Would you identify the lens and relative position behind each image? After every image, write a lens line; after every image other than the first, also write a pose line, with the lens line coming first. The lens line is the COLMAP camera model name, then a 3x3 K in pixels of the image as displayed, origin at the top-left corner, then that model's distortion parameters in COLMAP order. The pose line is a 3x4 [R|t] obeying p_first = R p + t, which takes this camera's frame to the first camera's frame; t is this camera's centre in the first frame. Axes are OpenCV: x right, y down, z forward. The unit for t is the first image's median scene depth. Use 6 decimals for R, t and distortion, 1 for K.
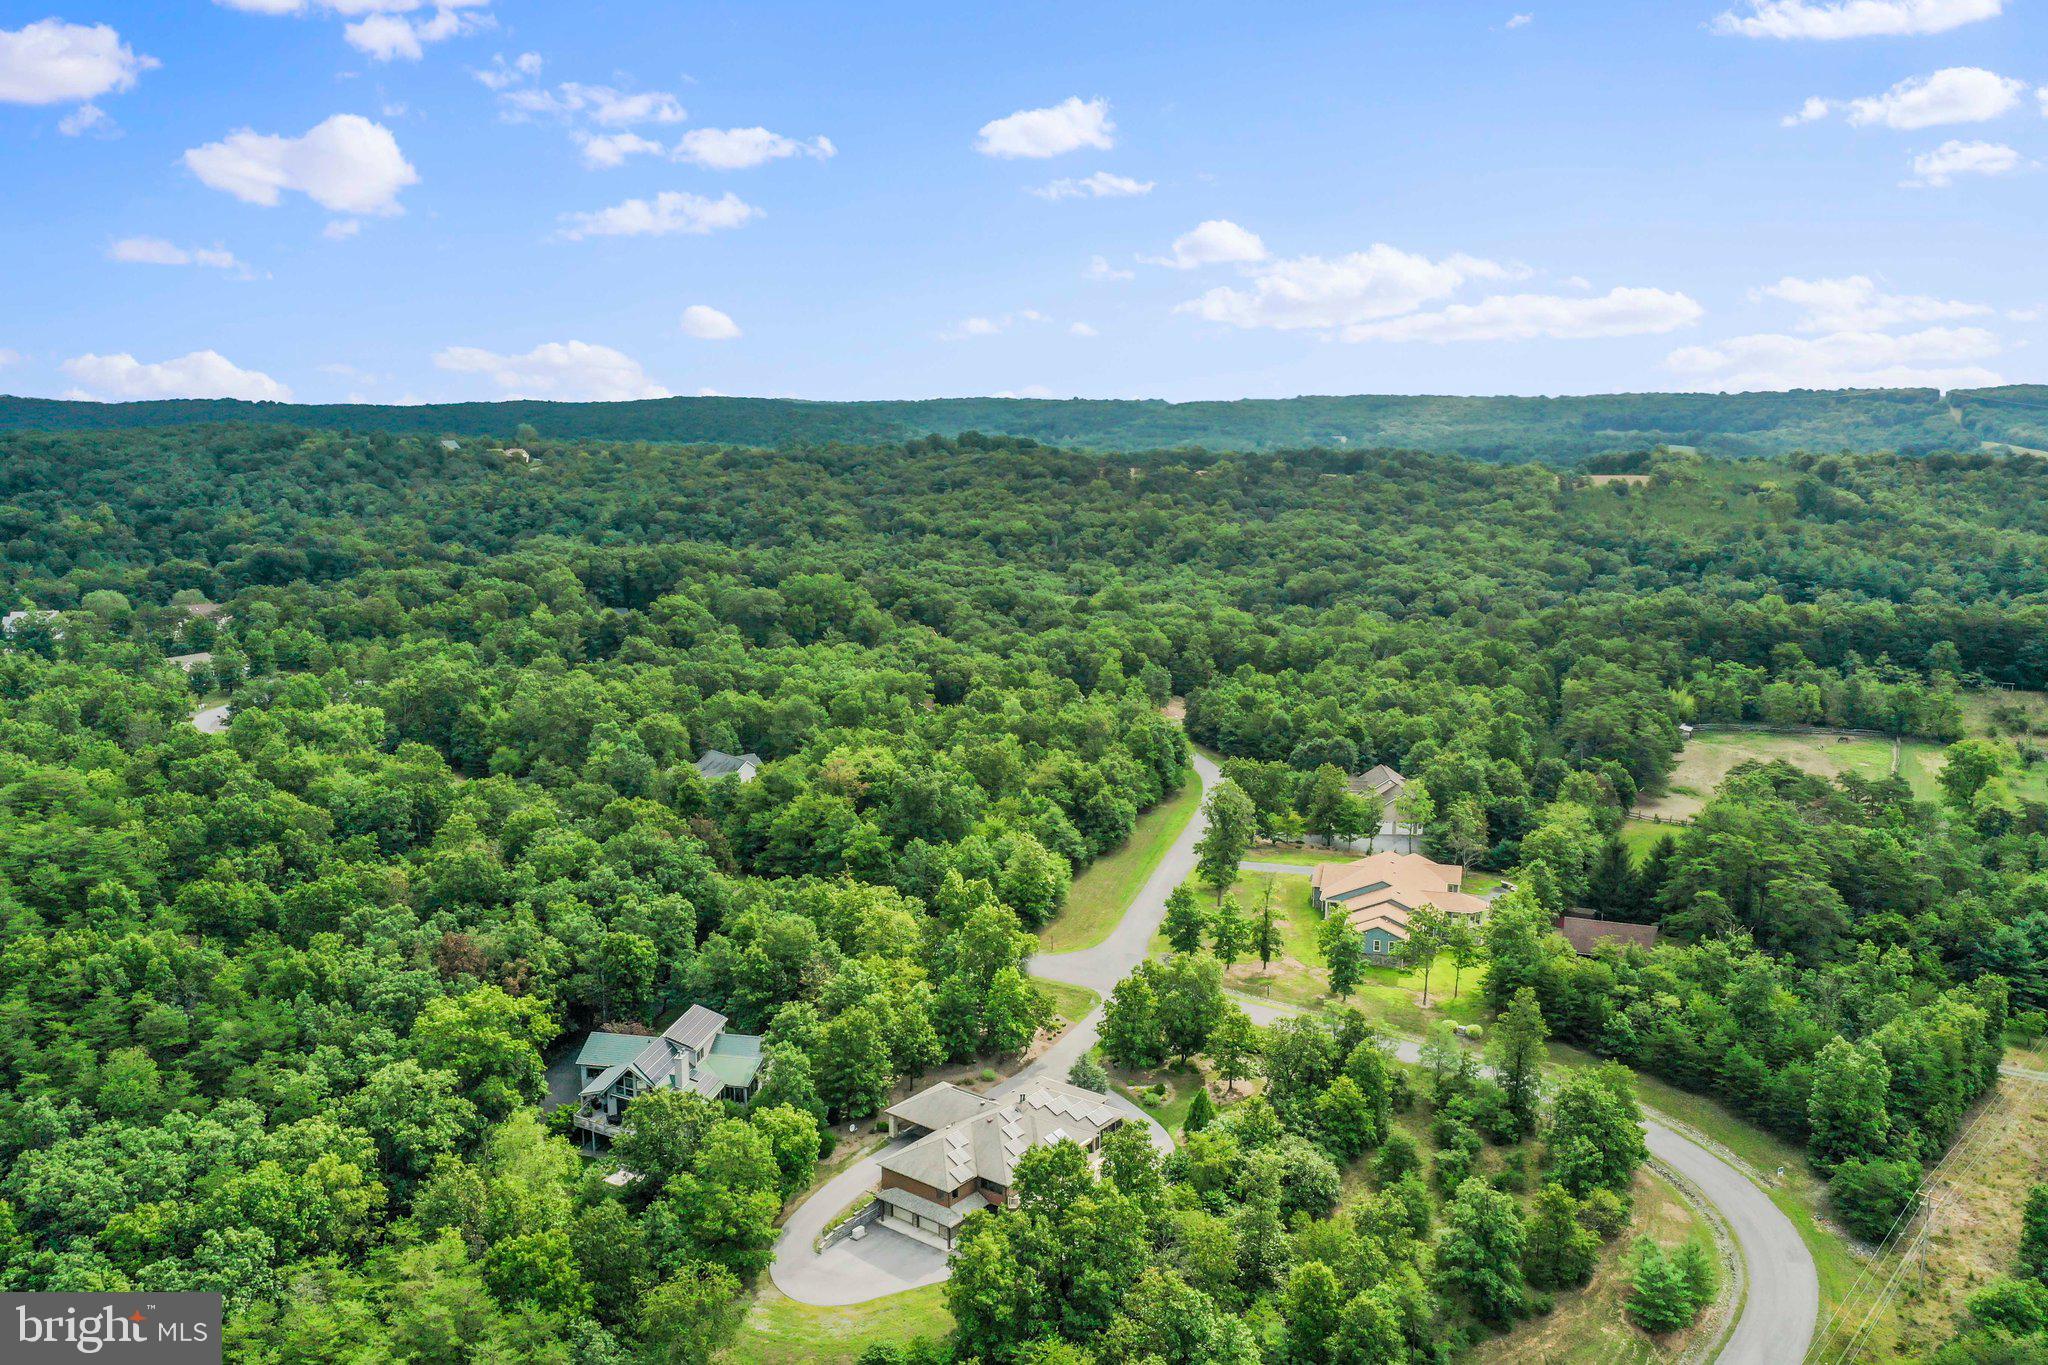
lens RADIAL K [[1599.7, 0, 1024.0], [0, 1599.7, 682.5], [0, 0, 1]] dist [0.002784, 0.005958]
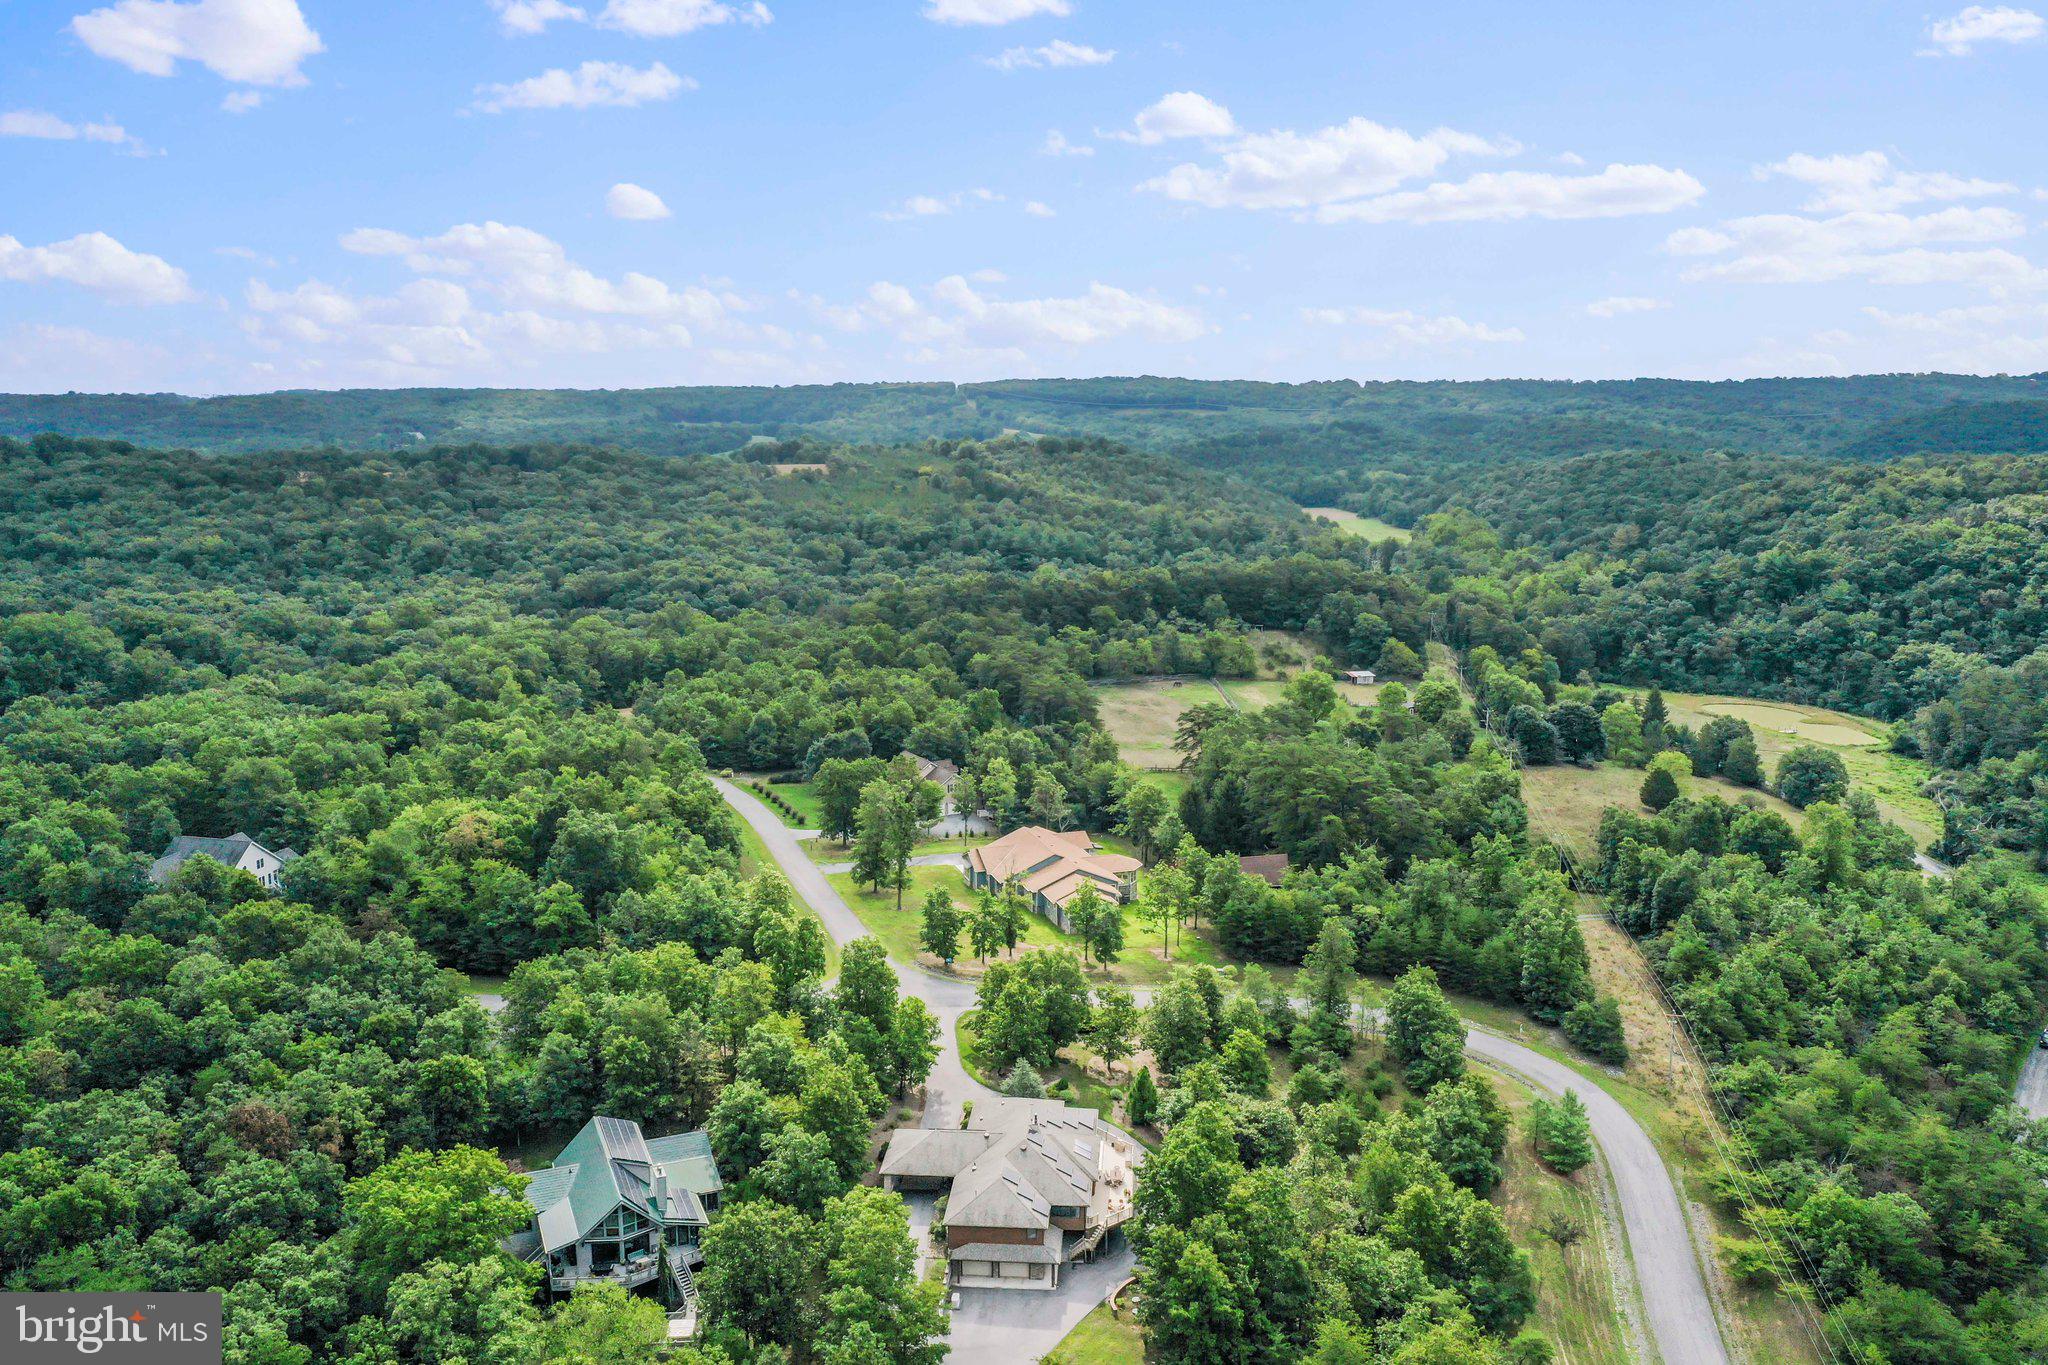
lens RADIAL K [[1608.0, 0, 1024.0], [0, 1608.0, 682.5], [0, 0, 1]] dist [0.002860, 0.003882]
pose [[0.838404, -0.100529, 0.535699, -0.448444], [0.098917, 0.994586, 0.031833, -0.029669], [-0.535999, 0.026301, 0.843809, 0.161300]]
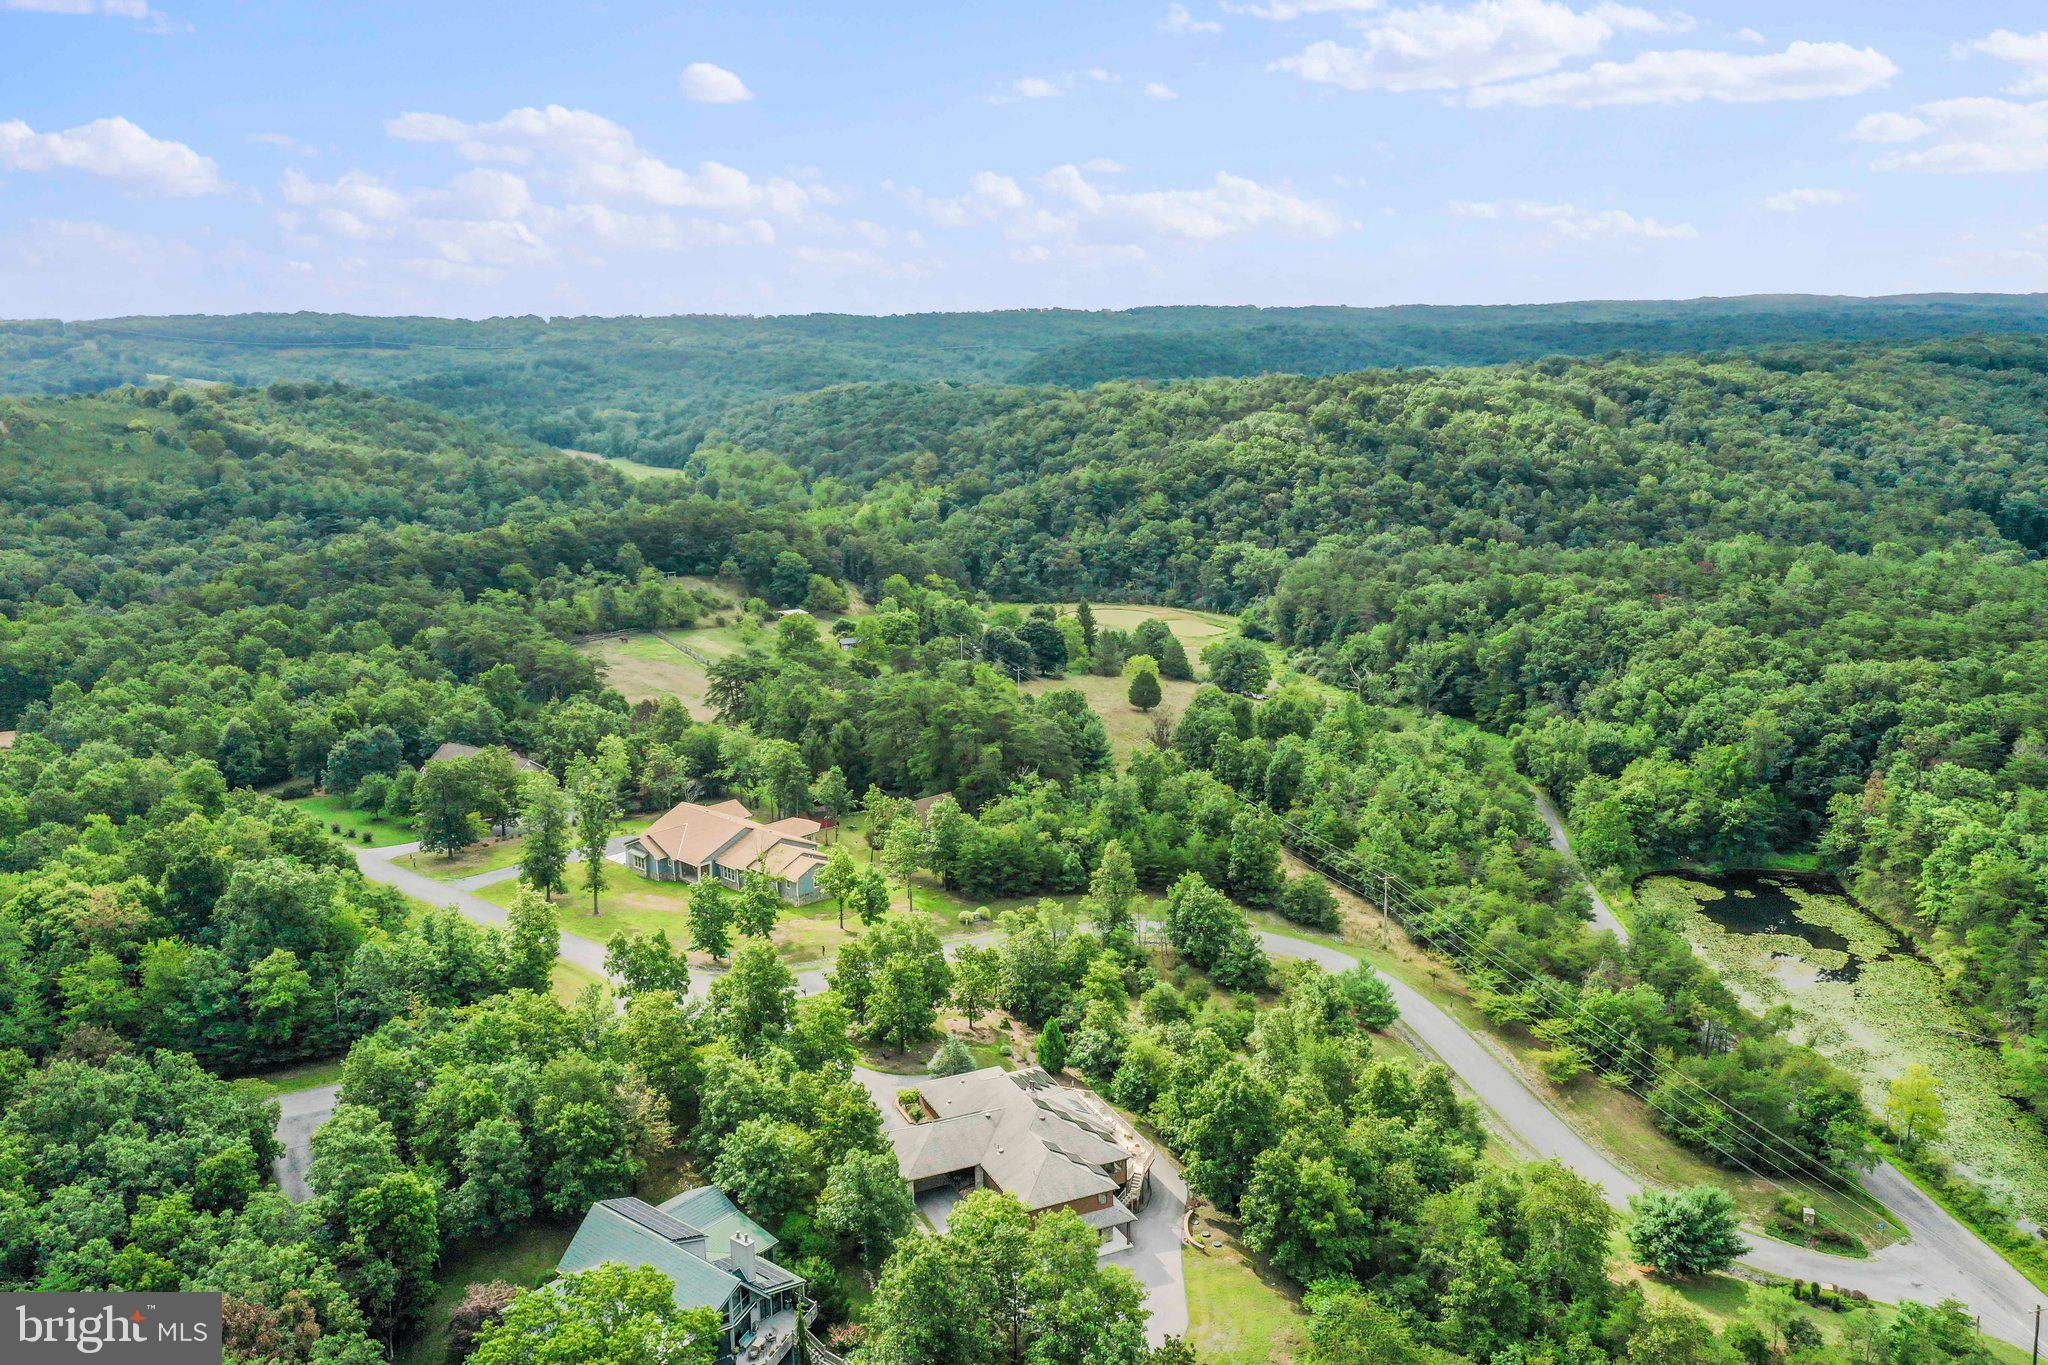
lens RADIAL K [[1608.0, 0, 1024.0], [0, 1608.0, 682.5], [0, 0, 1]] dist [0.002860, 0.003882]
pose [[0.471747, -0.198447, 0.859112, -0.685934], [0.163922, 0.977097, 0.135689, -0.089151], [-0.866363, 0.076817, 0.493472, 0.468788]]
